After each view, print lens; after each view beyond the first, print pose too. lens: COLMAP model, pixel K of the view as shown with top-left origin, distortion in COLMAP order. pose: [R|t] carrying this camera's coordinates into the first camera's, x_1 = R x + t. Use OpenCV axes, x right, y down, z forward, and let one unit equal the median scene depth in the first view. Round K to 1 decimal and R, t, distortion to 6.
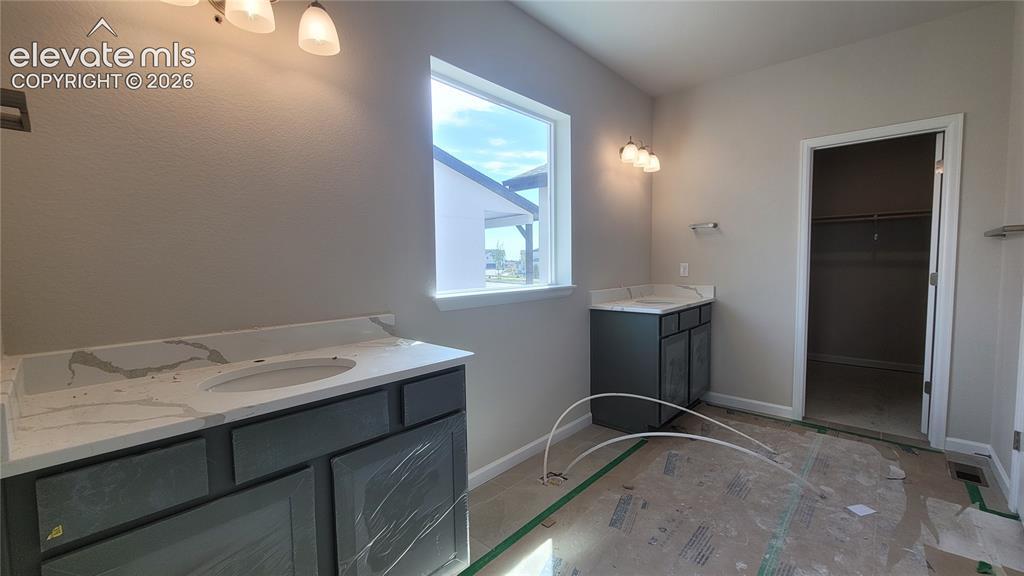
lens RADIAL K [[414.9, 0, 515.6], [0, 414.9, 288.3], [0, 0, 1]] dist [-0.000765, -0.000130]
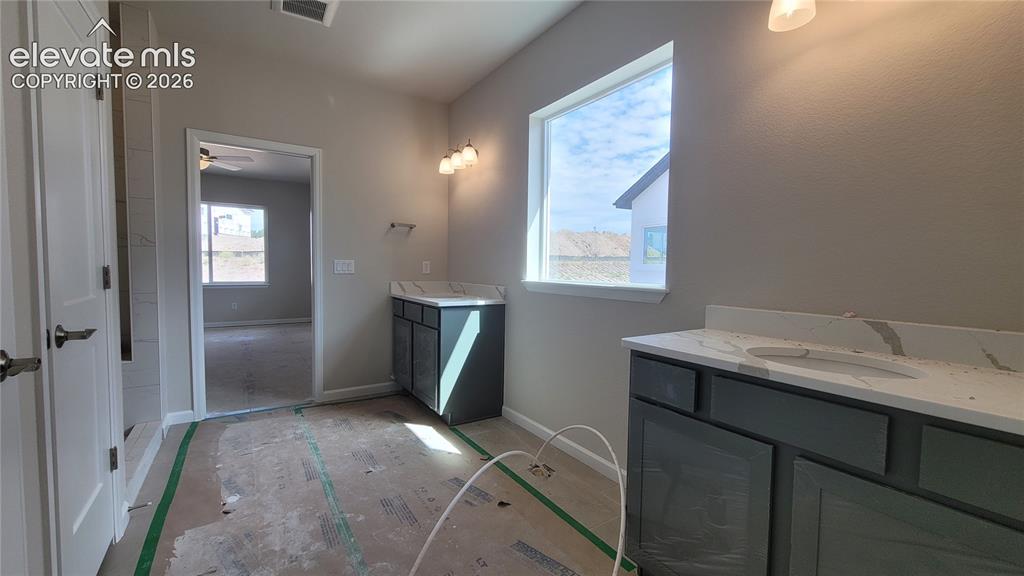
lens RADIAL K [[414.9, 0, 515.6], [0, 414.9, 288.3], [0, 0, 1]] dist [-0.000765, -0.000130]
pose [[-0.251127, 0.058575, -0.966180, 1.288802], [-0.071040, 0.994360, 0.078748, -0.067257], [0.965344, 0.088413, -0.245550, 1.402511]]
